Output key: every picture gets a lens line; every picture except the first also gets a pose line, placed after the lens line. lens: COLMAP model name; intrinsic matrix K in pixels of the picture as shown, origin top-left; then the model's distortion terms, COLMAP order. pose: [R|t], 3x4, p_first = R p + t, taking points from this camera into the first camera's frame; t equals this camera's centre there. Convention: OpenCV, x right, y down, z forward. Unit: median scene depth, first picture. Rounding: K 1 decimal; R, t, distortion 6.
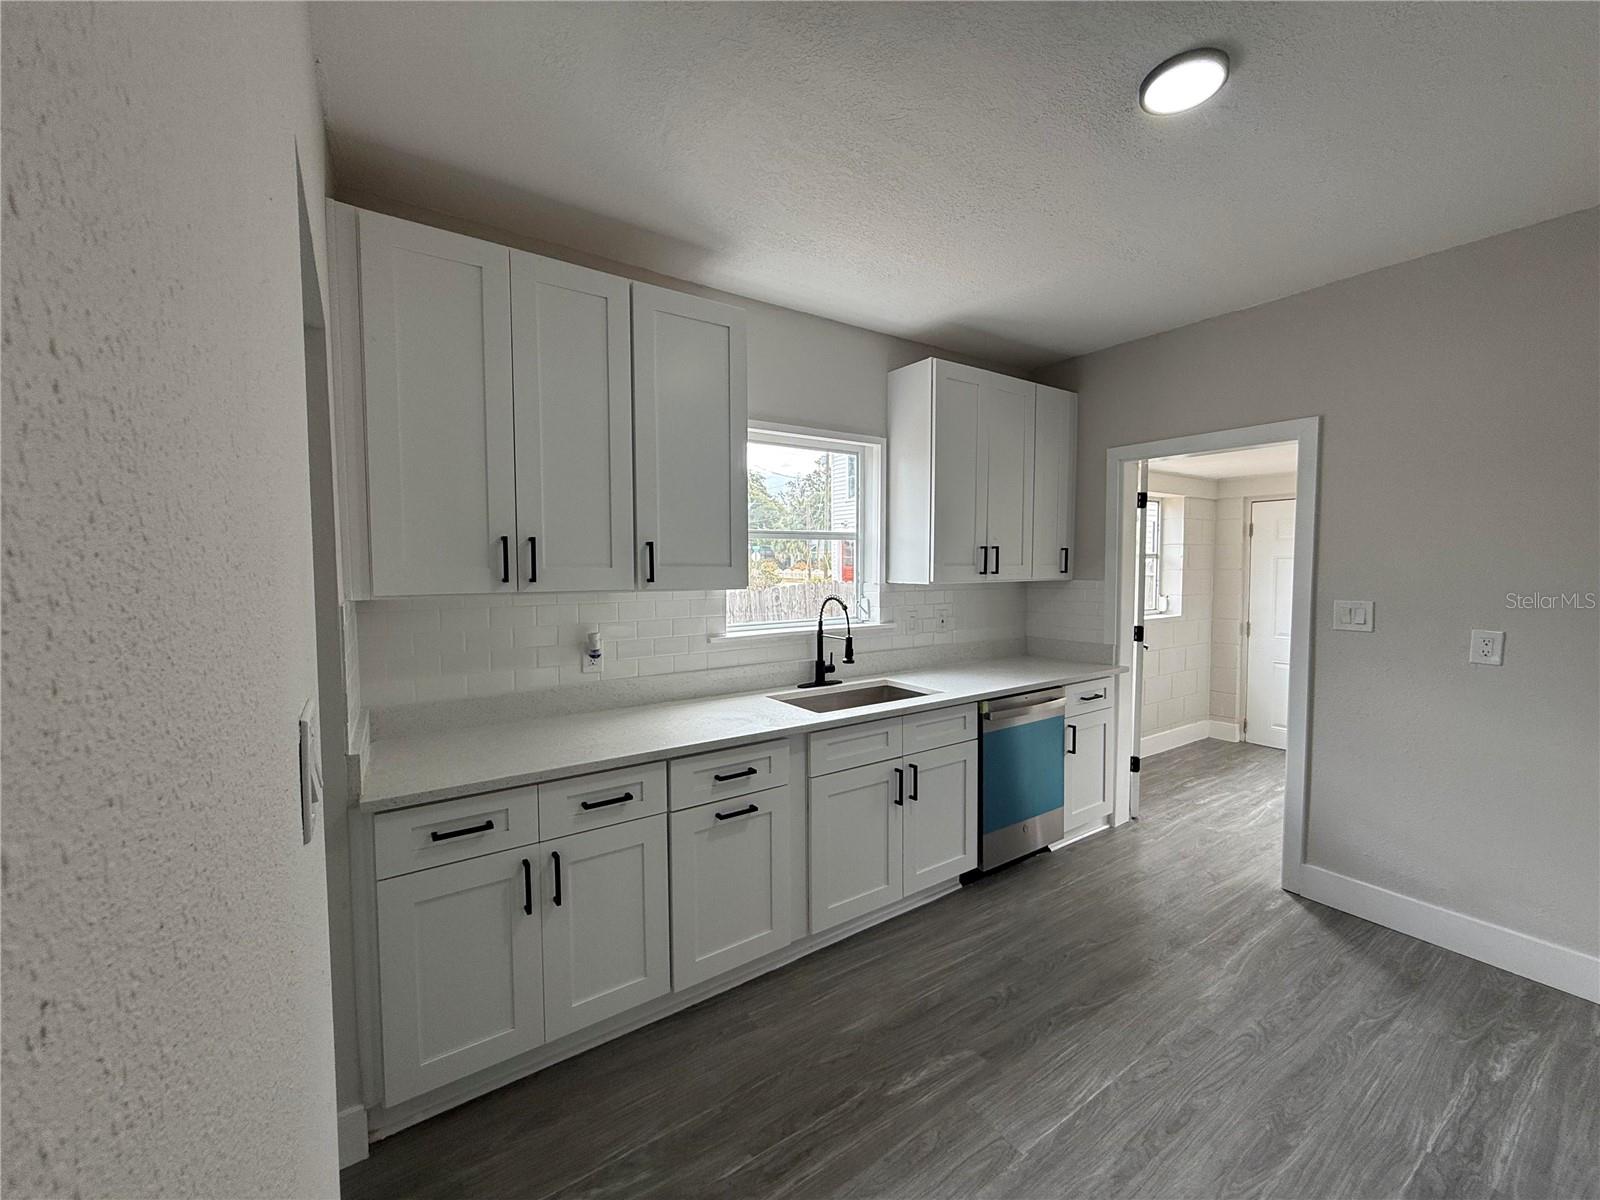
lens RADIAL K [[637.8, 0, 793.2], [0, 637.8, 597.1], [0, 0, 1]] dist [0.001046, -0.000226]
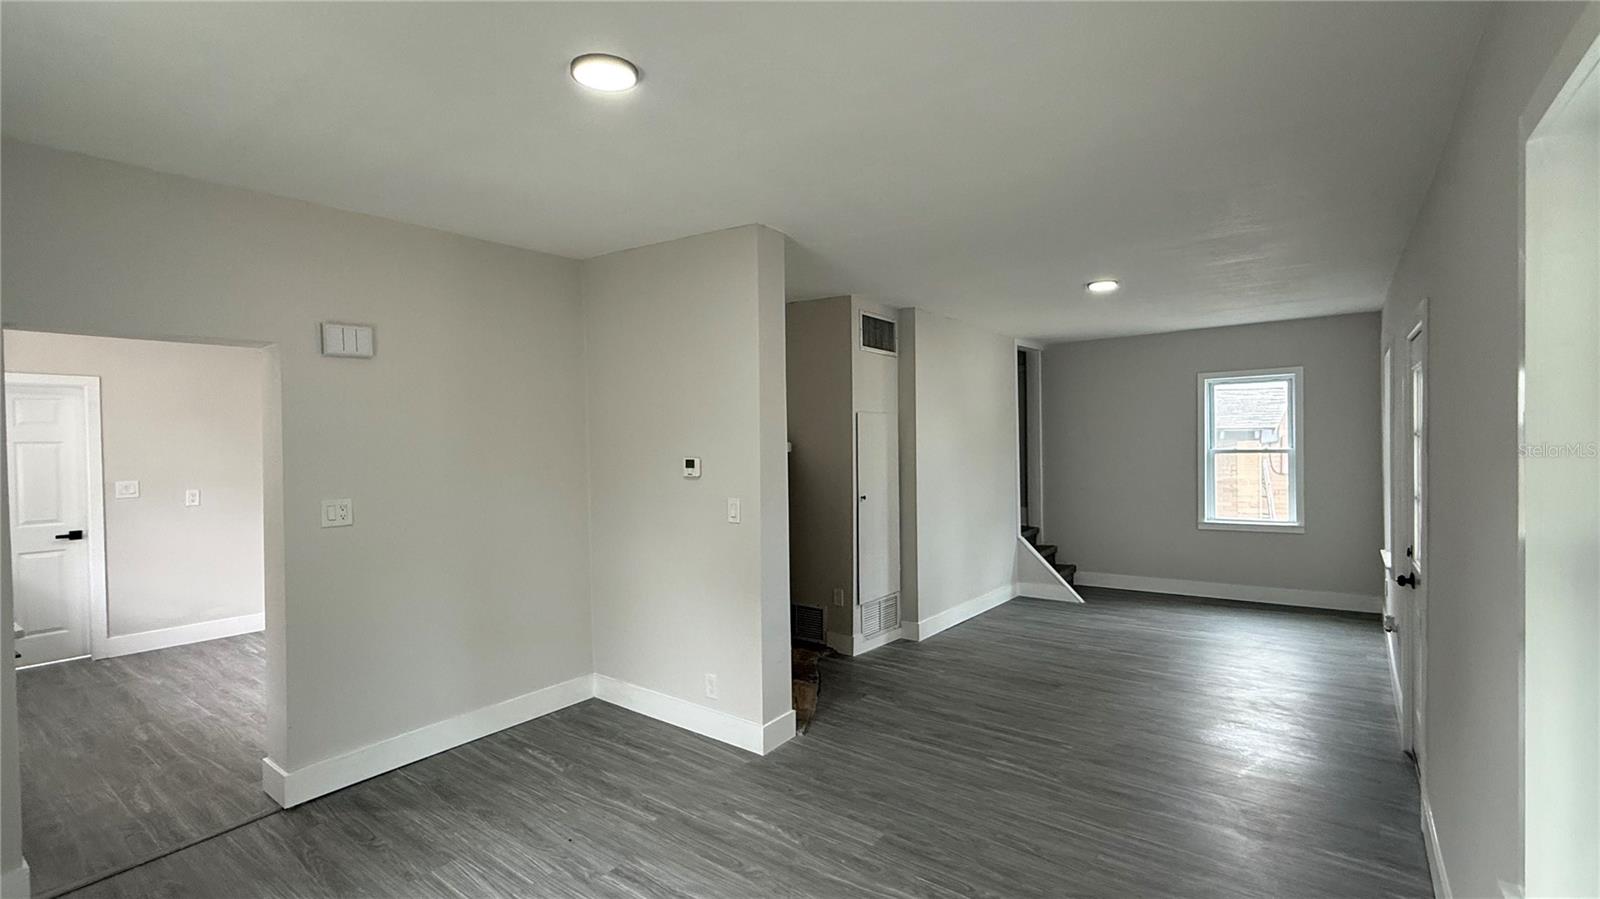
lens RADIAL K [[717.0, 0, 798.0], [0, 717.0, 450.7], [0, 0, 1]] dist [0.000385, -0.000096]
pose [[-0.331956, -0.009513, 0.943247, -1.777206], [0.060688, 0.997662, 0.031420, -0.031233], [-0.941341, 0.067674, -0.330602, -0.139423]]
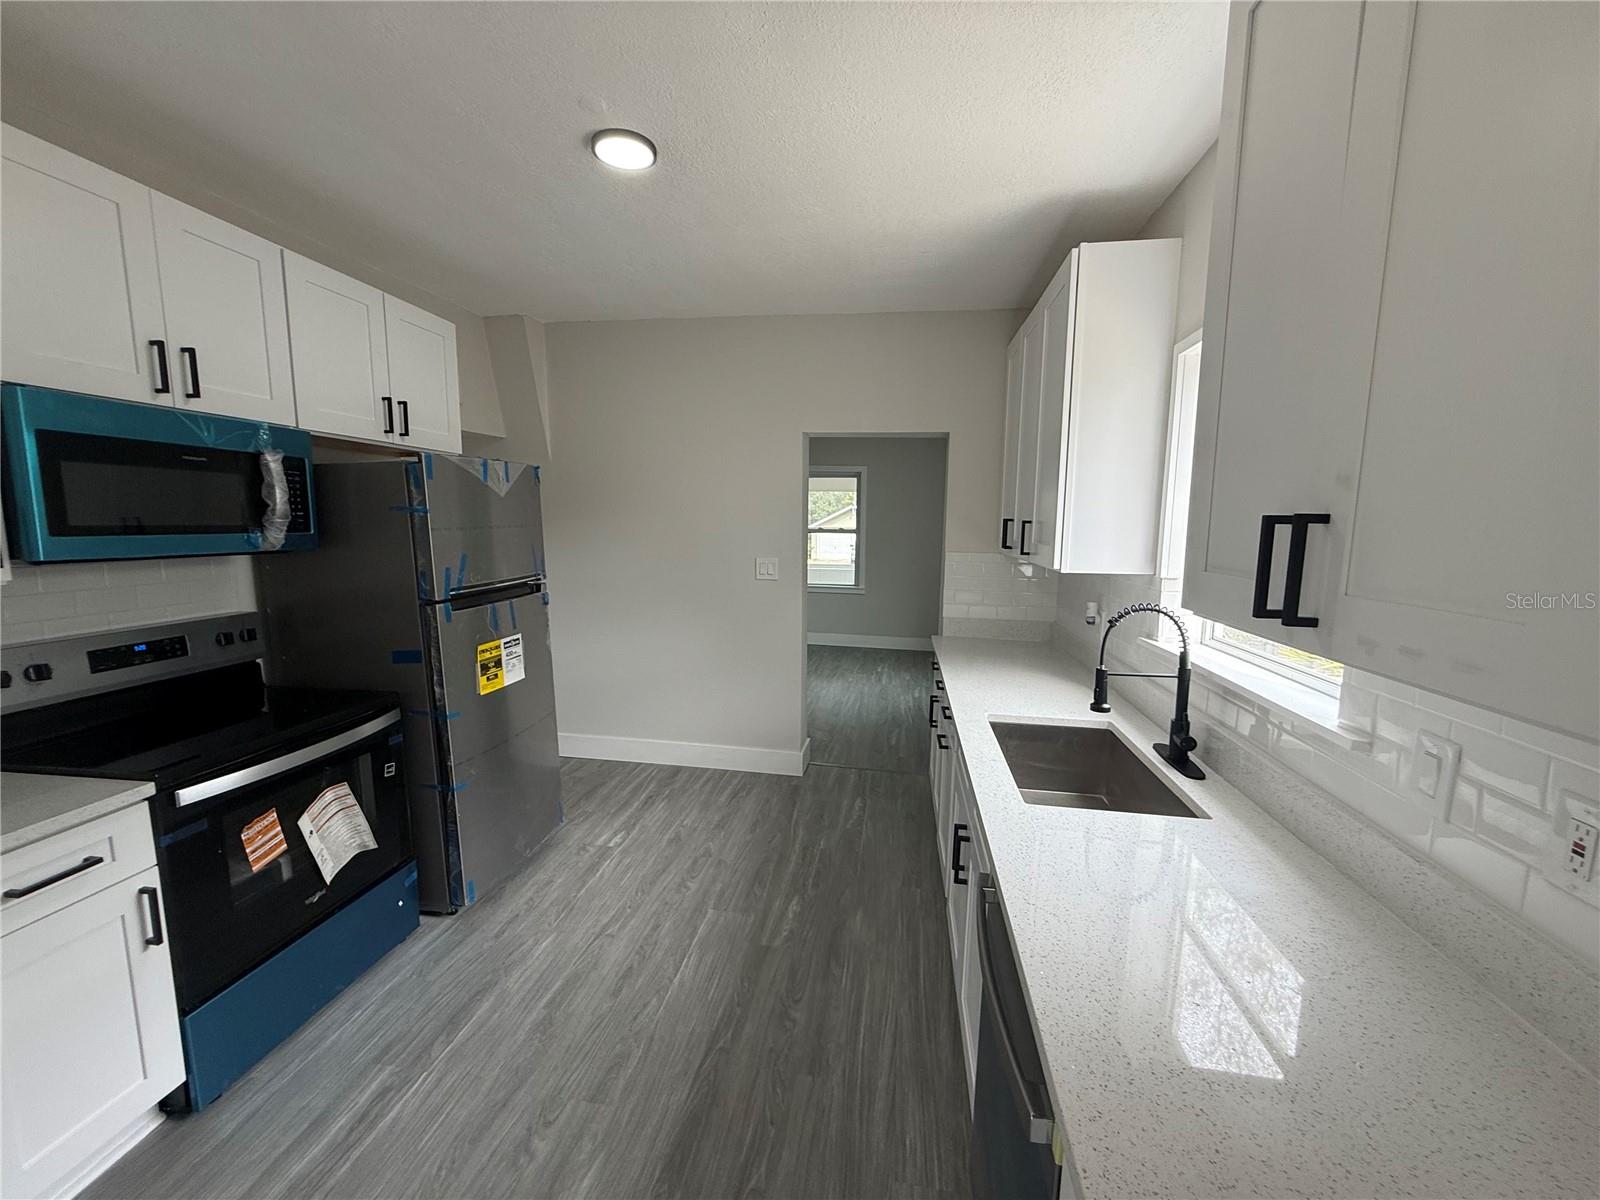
lens RADIAL K [[637.8, 0, 798.5], [0, 637.8, 597.8], [0, 0, 1]] dist [0.001046, -0.000226]
pose [[-0.685637, 0.084375, -0.723038, 0.810183], [-0.047214, 0.986014, 0.159836, -0.099617], [0.726411, 0.143727, -0.672063, 1.326210]]
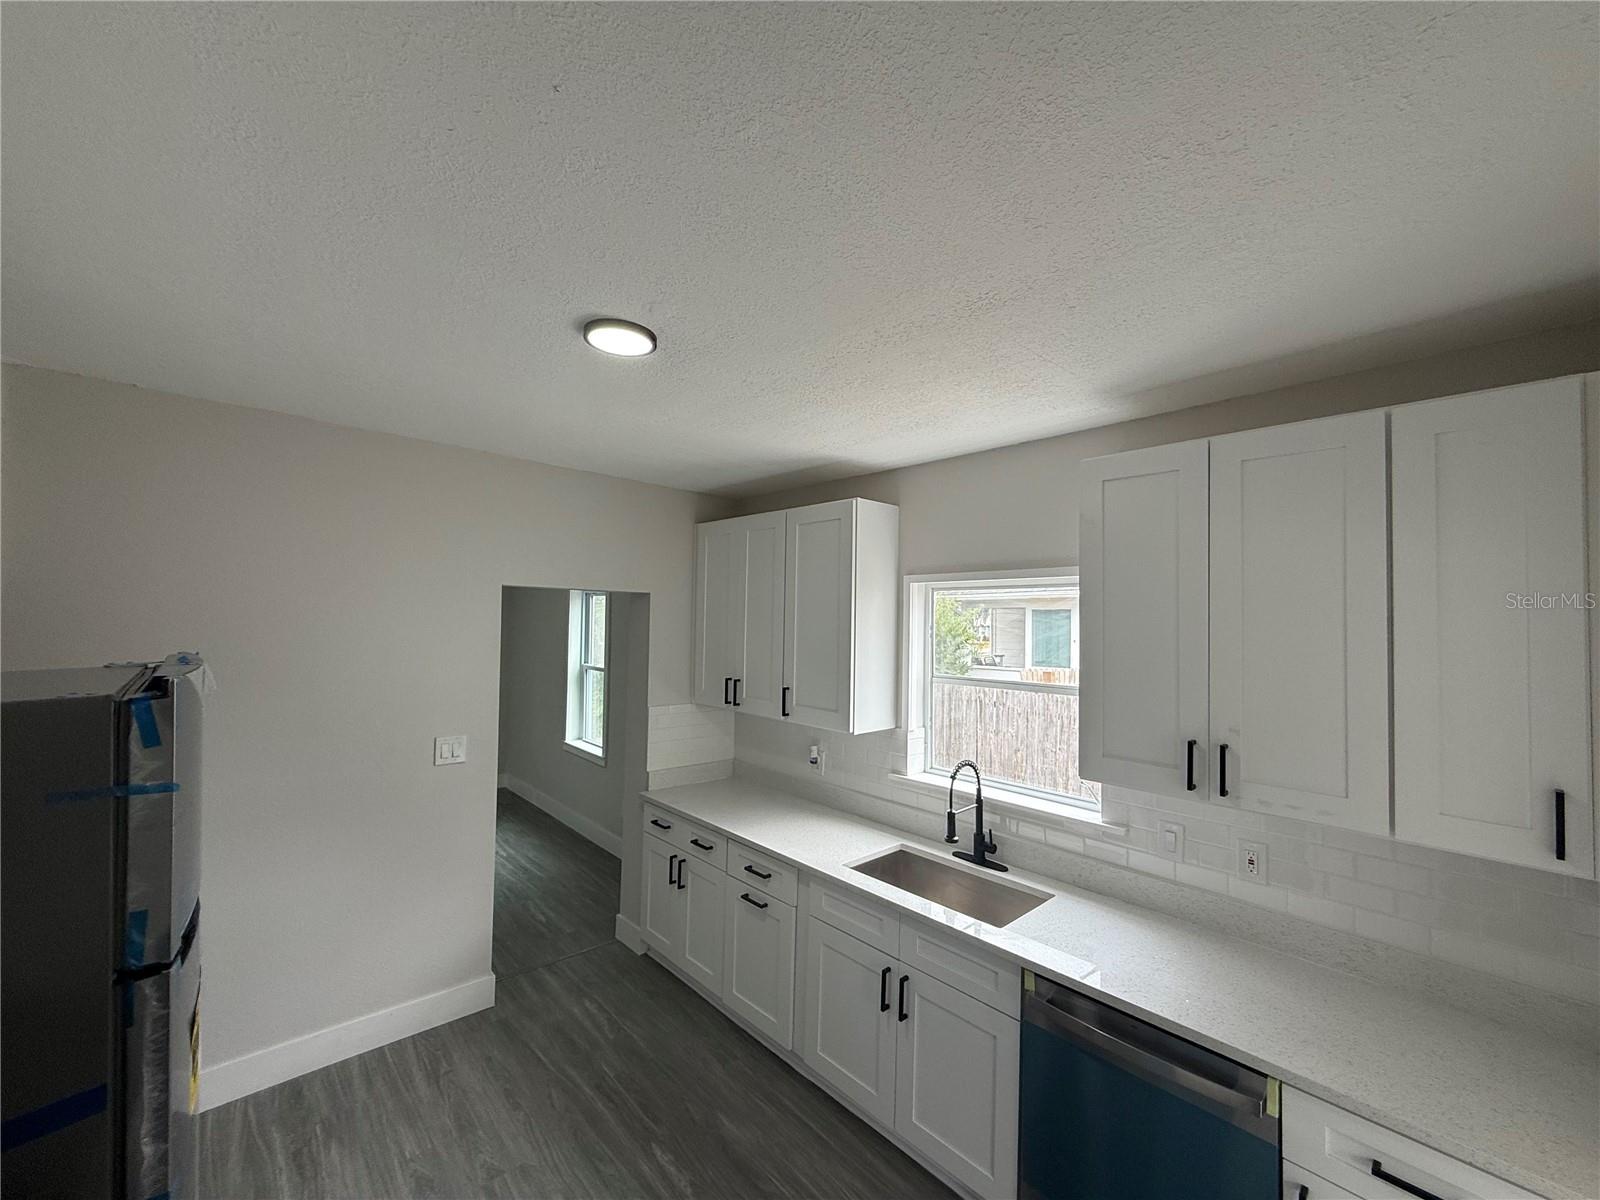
lens RADIAL K [[637.8, 0, 800.5], [0, 637.8, 597.8], [0, 0, 1]] dist [0.001046, -0.000226]
pose [[0.150433, -0.026243, -0.988272, 1.044459], [-0.071458, 0.996744, -0.037346, -0.205511], [0.986034, 0.076238, 0.148068, 0.711295]]
